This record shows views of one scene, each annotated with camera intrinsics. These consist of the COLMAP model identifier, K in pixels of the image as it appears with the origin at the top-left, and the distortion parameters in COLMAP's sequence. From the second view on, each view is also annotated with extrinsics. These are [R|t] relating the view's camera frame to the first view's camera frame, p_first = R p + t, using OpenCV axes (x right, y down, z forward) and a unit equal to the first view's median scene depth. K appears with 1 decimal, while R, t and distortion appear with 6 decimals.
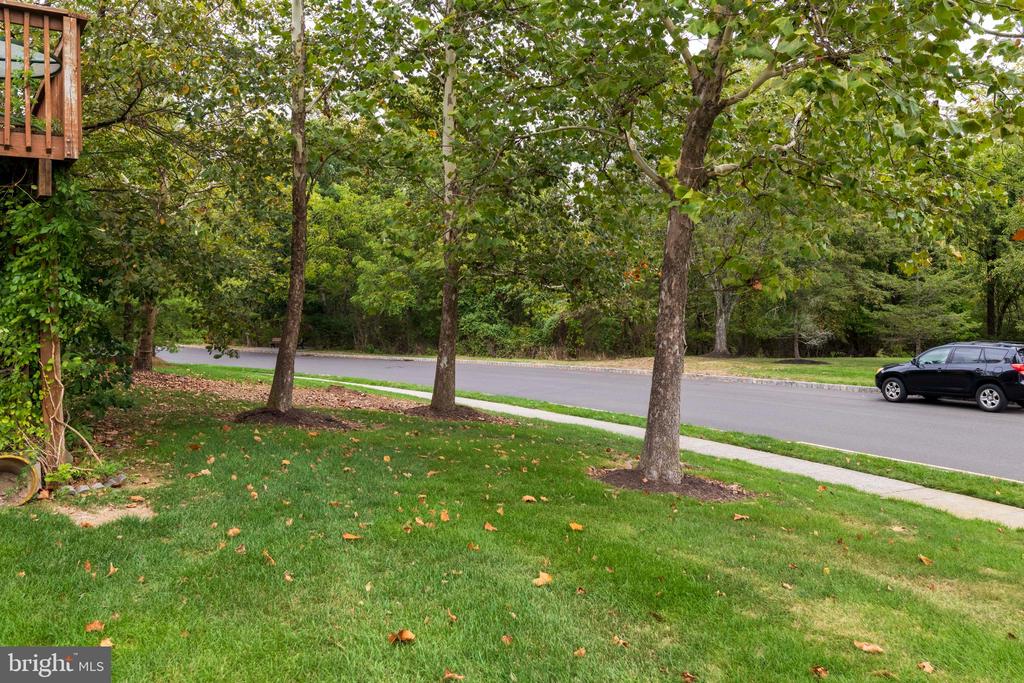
lens RADIAL K [[723.2, 0, 508.0], [0, 723.2, 314.2], [0, 0, 1]] dist [0.002102, -0.000366]
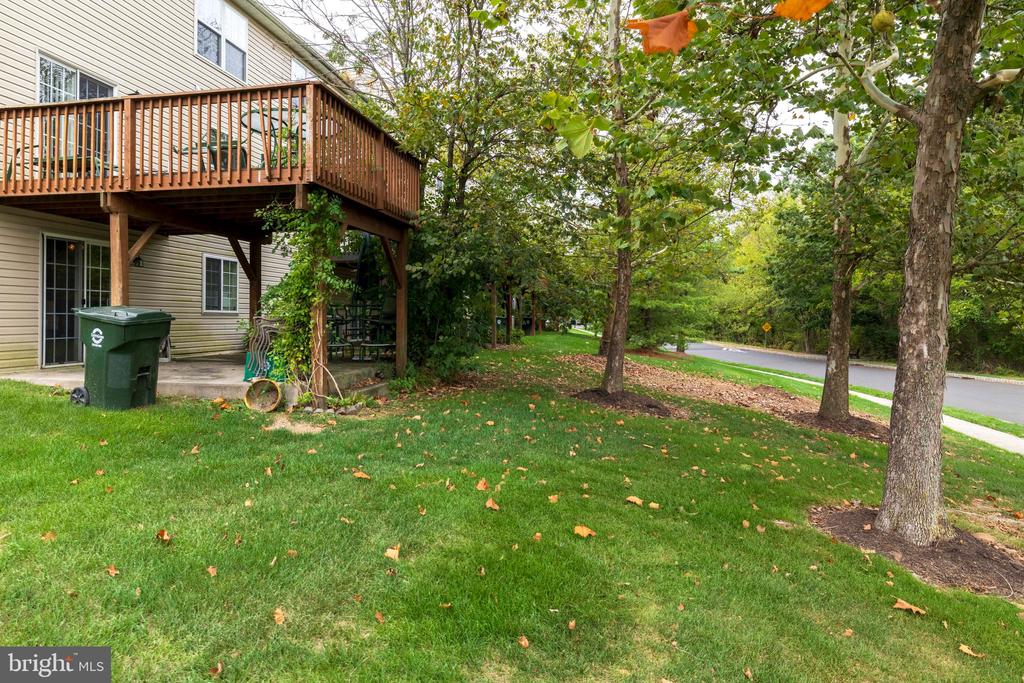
lens RADIAL K [[634.9, 0, 483.6], [0, 634.9, 311.3], [0, 0, 1]] dist [0.007918, -0.002534]
pose [[0.677119, 0.017320, -0.735670, 0.394614], [-0.029969, 0.999543, -0.004052, 0.026948], [0.735263, 0.024791, 0.677328, 0.276863]]
